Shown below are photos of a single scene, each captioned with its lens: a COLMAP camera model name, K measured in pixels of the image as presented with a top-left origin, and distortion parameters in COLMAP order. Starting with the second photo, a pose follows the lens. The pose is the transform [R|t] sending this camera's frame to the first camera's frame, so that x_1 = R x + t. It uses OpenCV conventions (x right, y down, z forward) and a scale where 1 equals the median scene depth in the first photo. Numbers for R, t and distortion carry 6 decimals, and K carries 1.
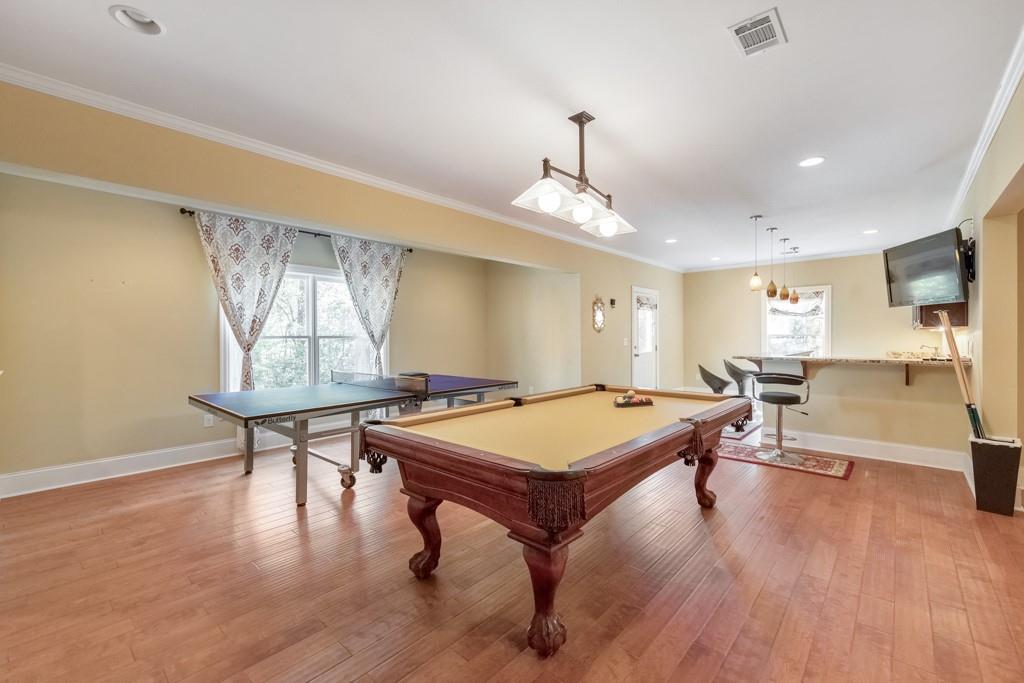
lens RADIAL K [[427.9, 0, 512.0], [0, 427.9, 341.5], [0, 0, 1]] dist [-0.021207, -0.000132]
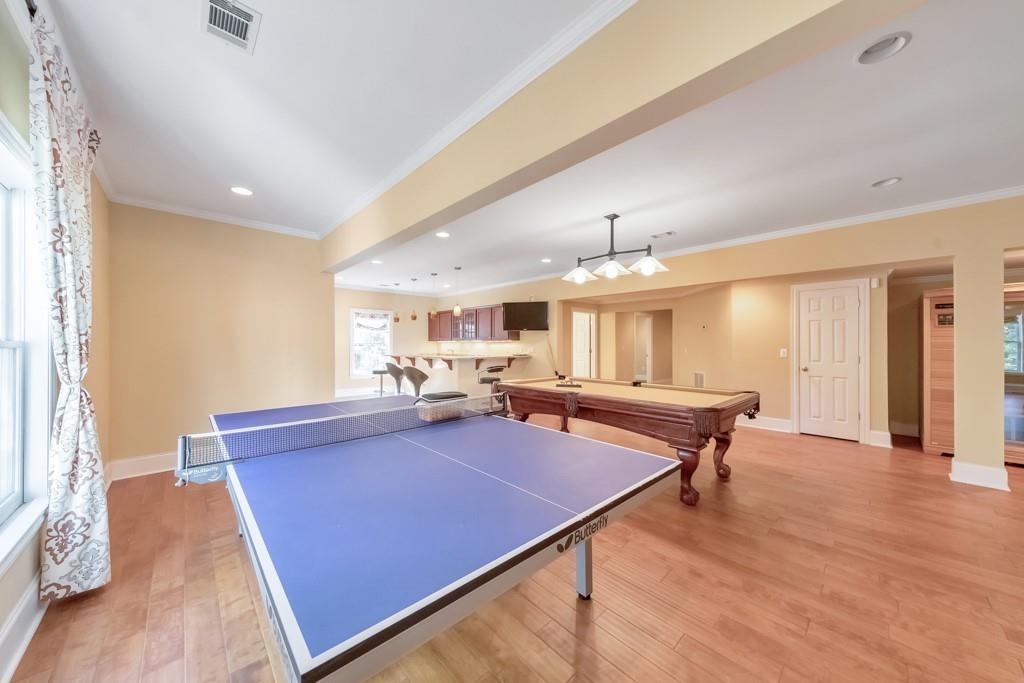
lens RADIAL K [[353.2, 0, 510.9], [0, 353.2, 340.2], [0, 0, 1]] dist [0.000980, 0.000010]
pose [[0.091023, 0.010950, 0.995789, -0.694445], [0.005656, 0.999918, -0.011512, -0.015684], [-0.995833, 0.006680, 0.090953, 0.683535]]
